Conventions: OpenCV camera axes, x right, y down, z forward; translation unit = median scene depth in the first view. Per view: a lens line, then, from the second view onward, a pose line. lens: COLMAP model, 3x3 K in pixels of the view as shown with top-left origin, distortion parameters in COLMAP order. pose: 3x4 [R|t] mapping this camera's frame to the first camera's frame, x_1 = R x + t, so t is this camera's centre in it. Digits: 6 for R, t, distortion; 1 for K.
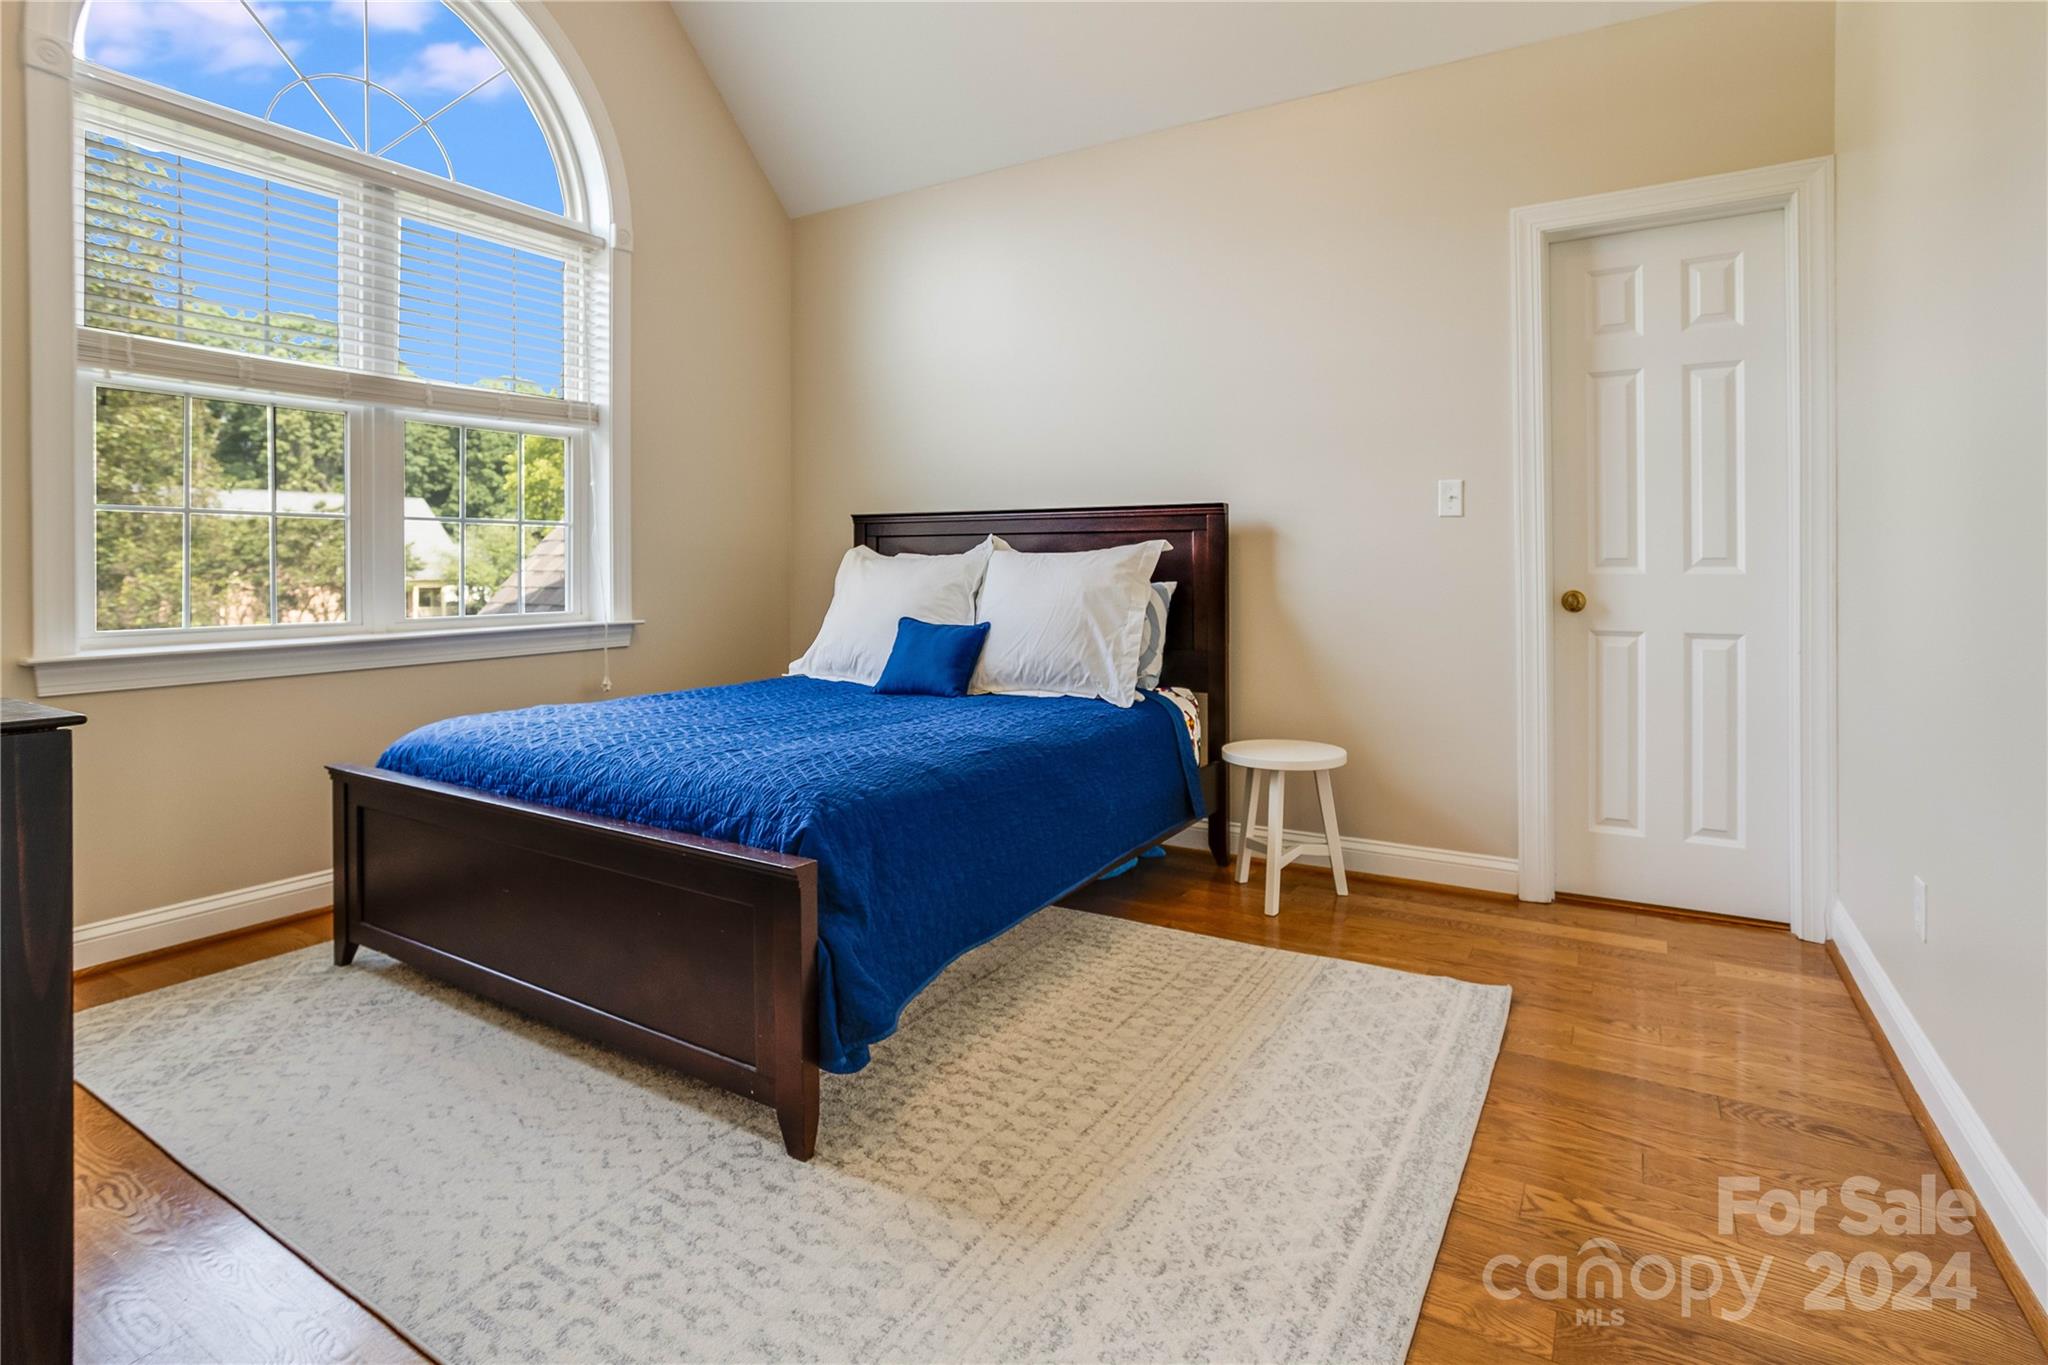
lens RADIAL K [[995.9, 0, 1008.9], [0, 995.9, 688.6], [0, 0, 1]] dist [-0.016509, 0.003284]
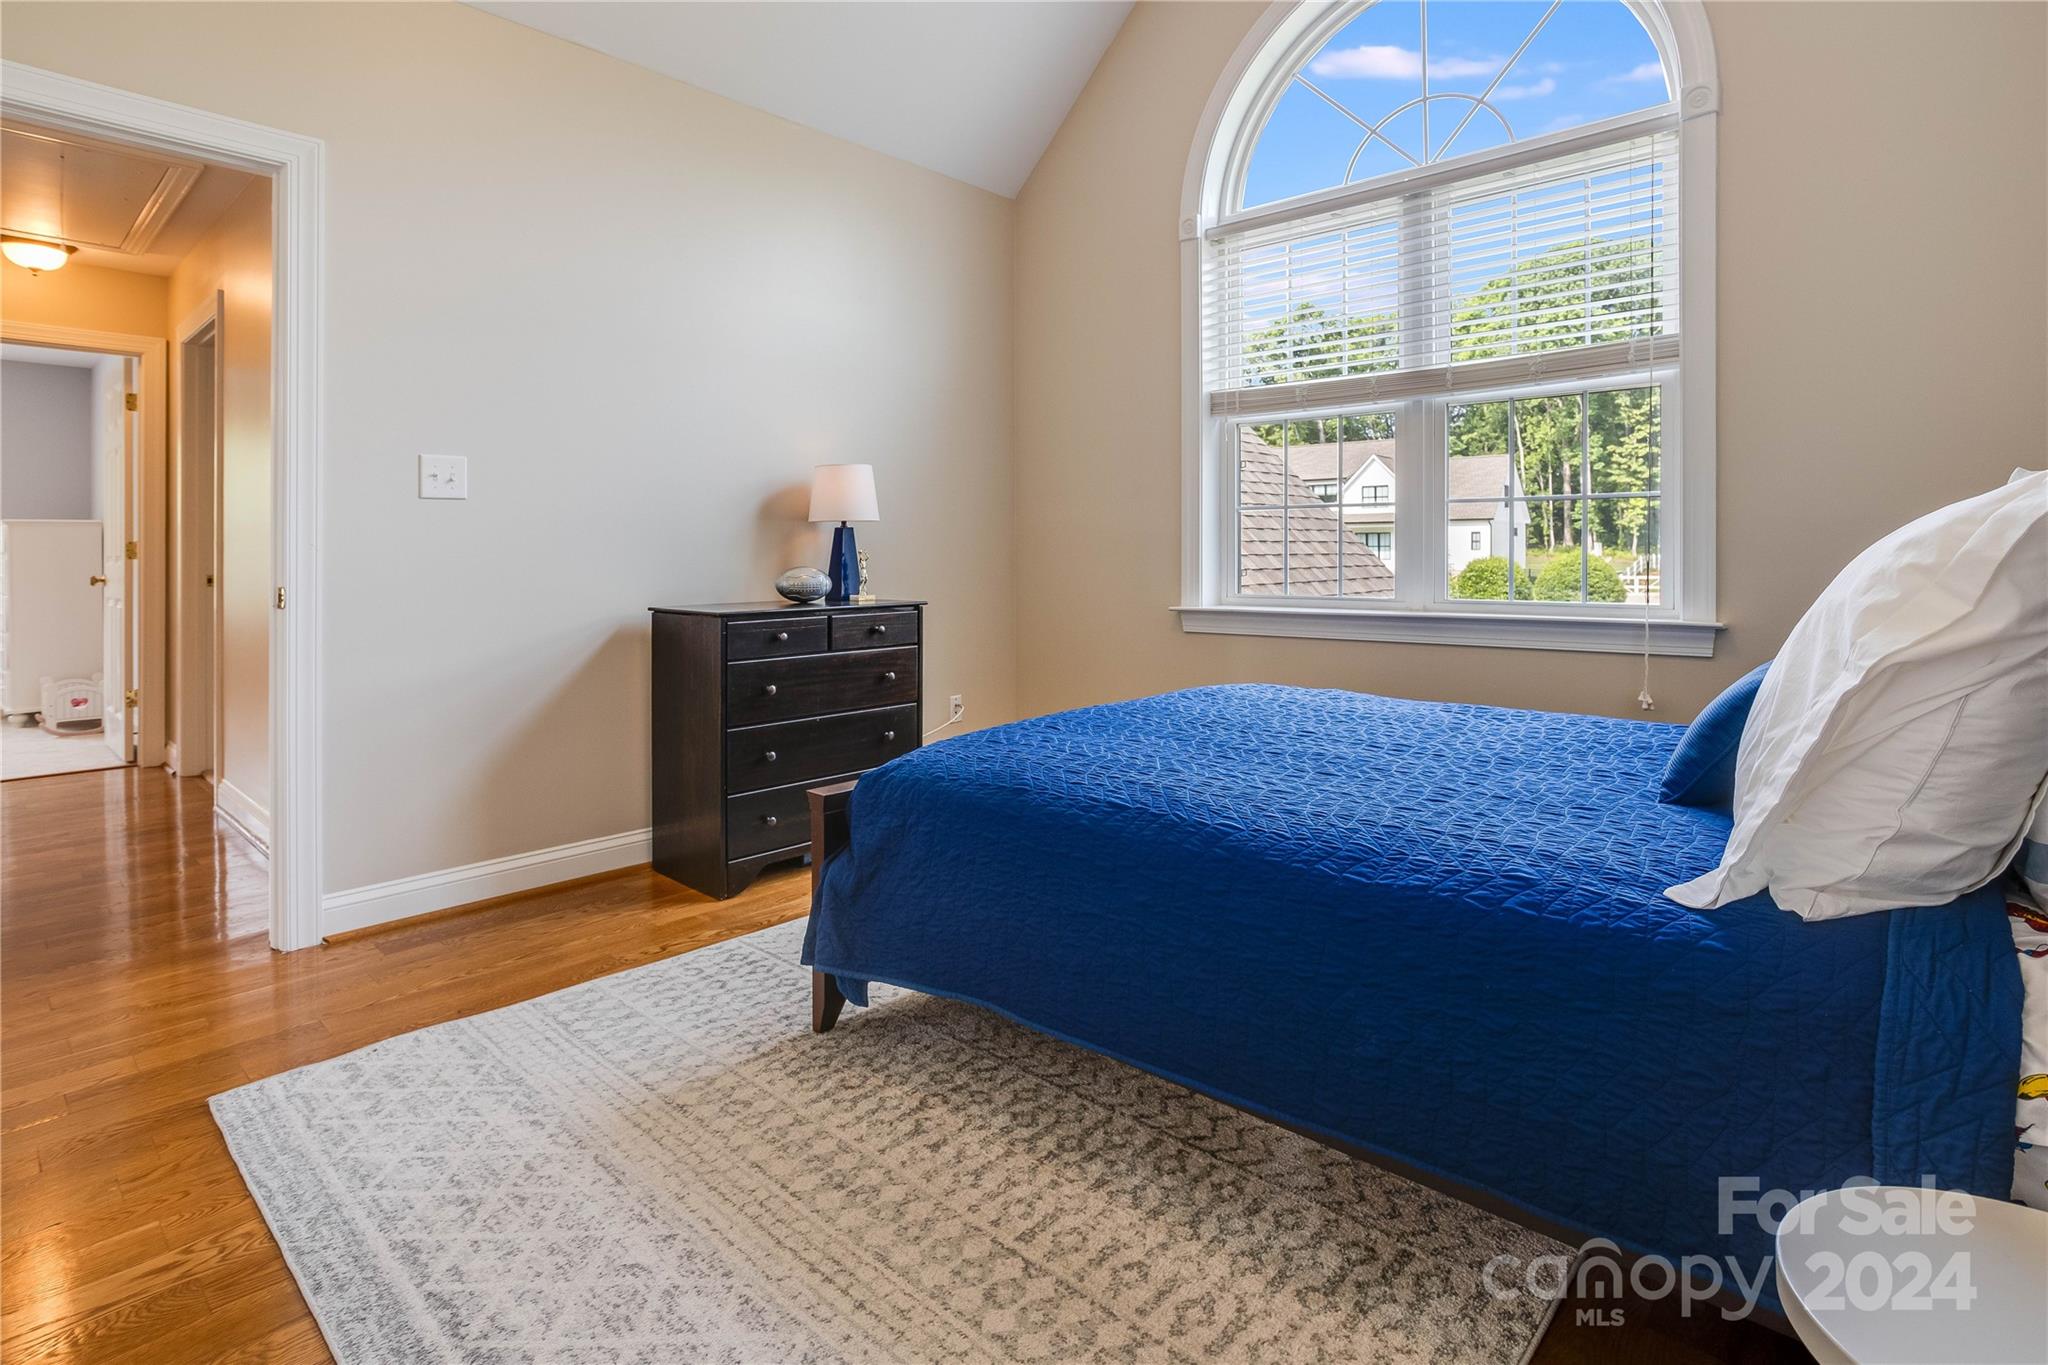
lens RADIAL K [[995.9, 0, 1008.1], [0, 995.9, 679.3], [0, 0, 1]] dist [-0.016509, 0.003284]
pose [[-0.185817, 0.114427, -0.975899, 0.844353], [-0.103456, 0.985397, 0.135239, -0.144944], [0.977123, 0.126093, -0.171266, 1.268625]]
